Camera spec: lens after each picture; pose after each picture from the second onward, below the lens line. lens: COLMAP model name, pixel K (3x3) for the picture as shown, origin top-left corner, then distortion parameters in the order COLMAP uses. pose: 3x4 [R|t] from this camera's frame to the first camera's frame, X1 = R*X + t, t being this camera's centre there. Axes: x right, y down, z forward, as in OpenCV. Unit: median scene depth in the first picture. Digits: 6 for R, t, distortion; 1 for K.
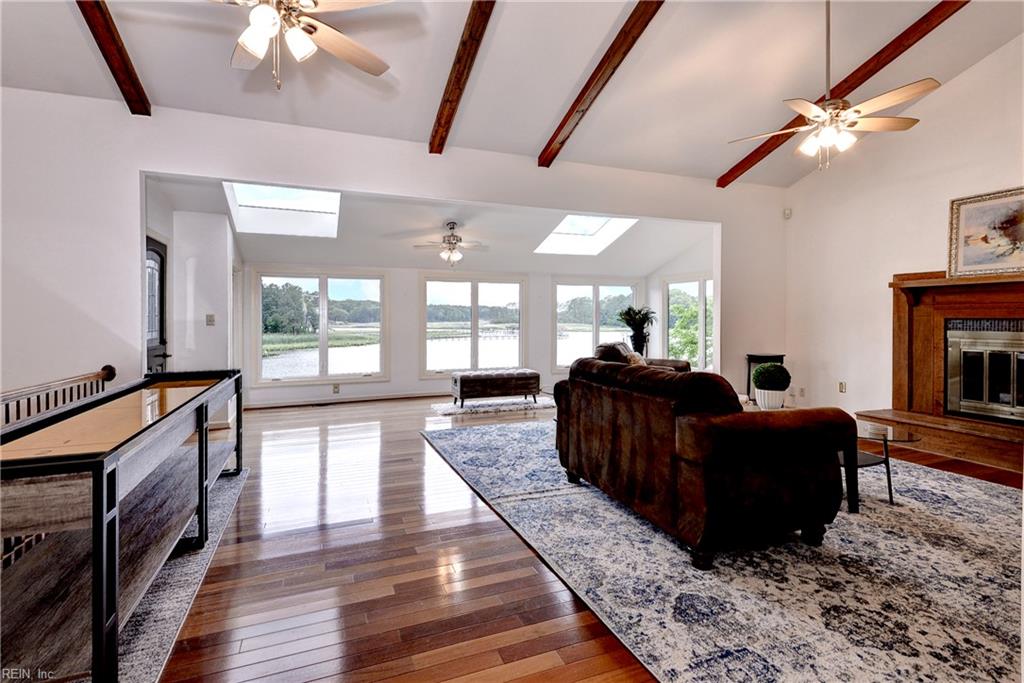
lens RADIAL K [[483.9, 0, 500.1], [0, 483.9, 320.2], [0, 0, 1]] dist [0.001808, -0.000779]
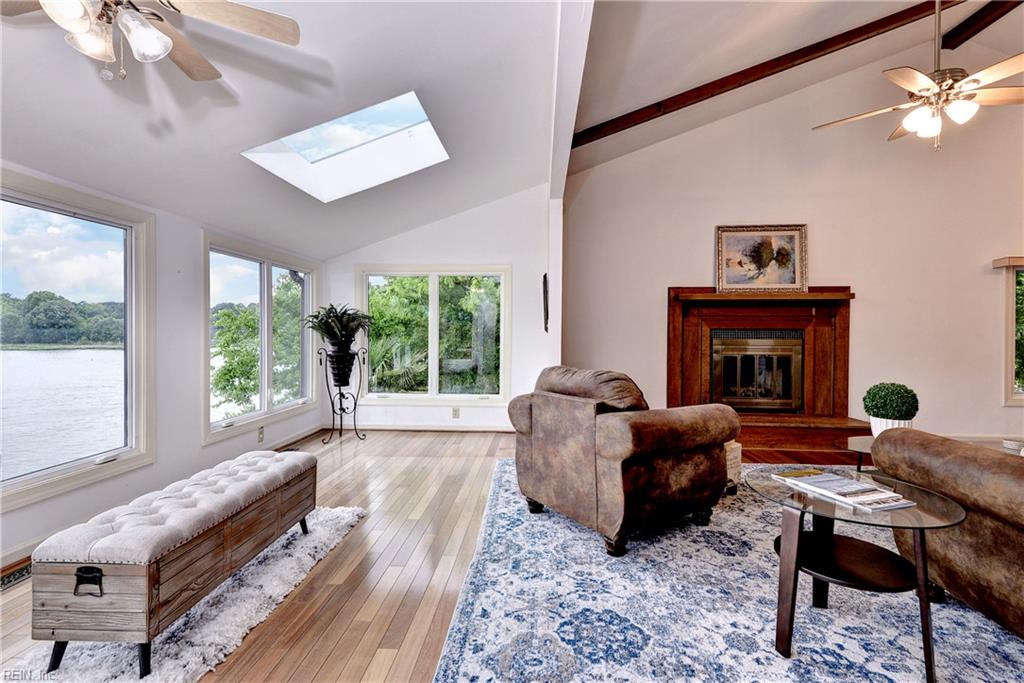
lens RADIAL K [[466.8, 0, 512.0], [0, 466.8, 341.5], [0, 0, 1]] dist [0.022022, -0.016081]
pose [[0.415691, -0.014249, 0.909394, -0.319233], [-0.003149, 0.999849, 0.017106, 0.010502], [-0.909501, -0.009974, 0.415583, 1.071048]]
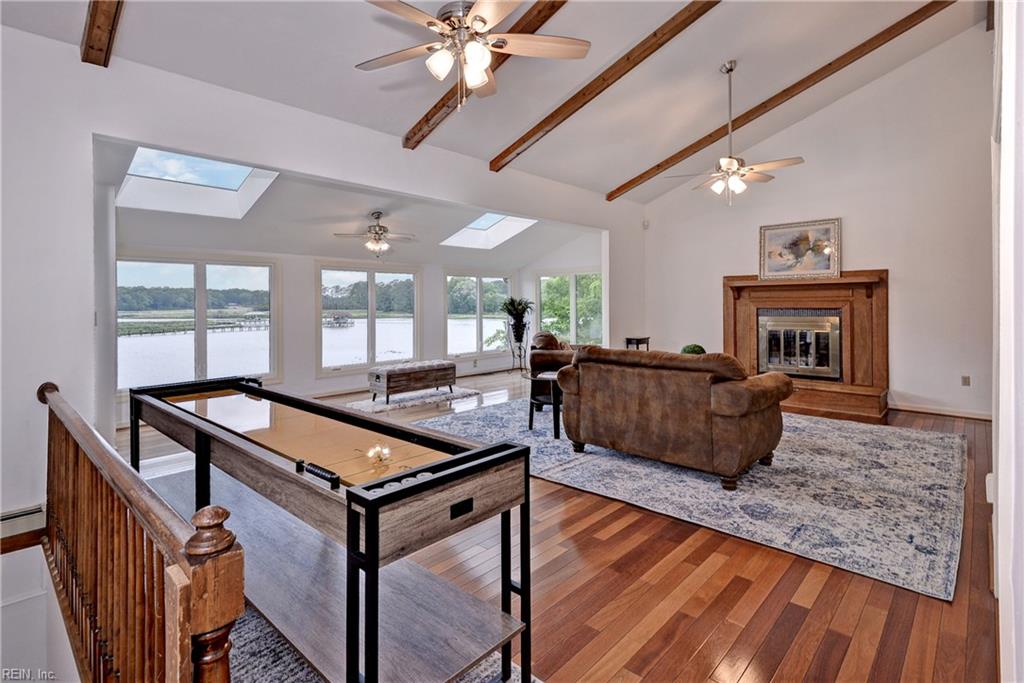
lens RADIAL K [[506.9, 0, 514.5], [0, 506.9, 304.0], [0, 0, 1]] dist [0.012827, -0.000377]
pose [[0.895918, -0.006688, 0.444169, -0.439562], [0.008210, 0.999965, -0.001502, -0.021534], [-0.444144, 0.004993, 0.895942, -0.035685]]
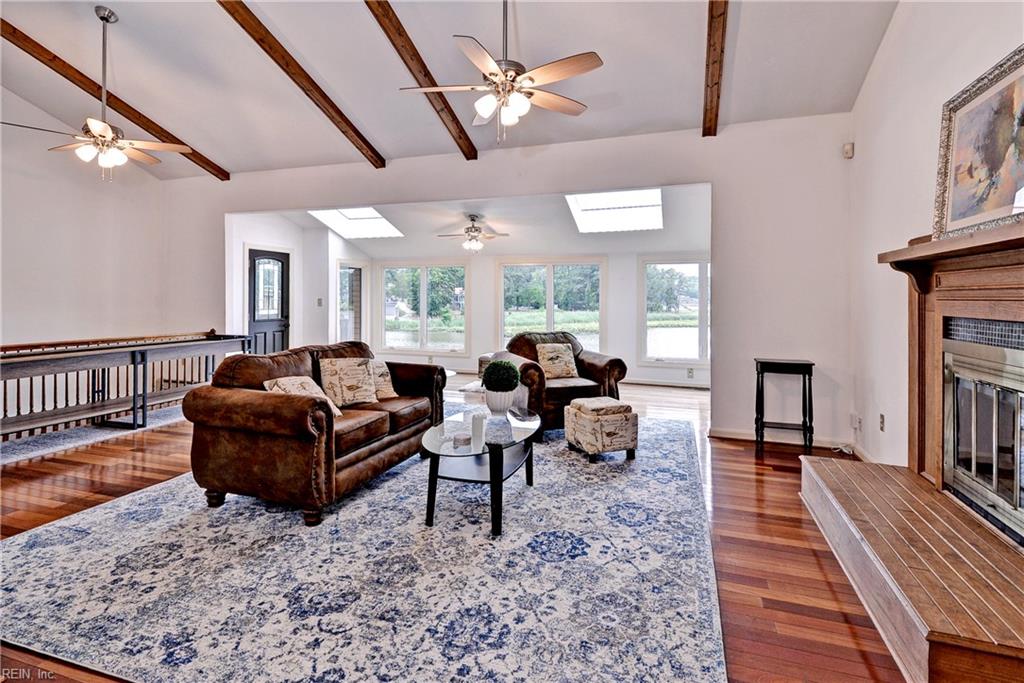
lens RADIAL K [[512.3, 0, 511.5], [0, 512.3, 296.5], [0, 0, 1]] dist [0.004641, -0.000330]
pose [[0.768749, 0.003926, -0.639538, 1.014941], [-0.006491, 0.999978, -0.001664, -0.024041], [0.639517, 0.005431, 0.768758, 0.244146]]
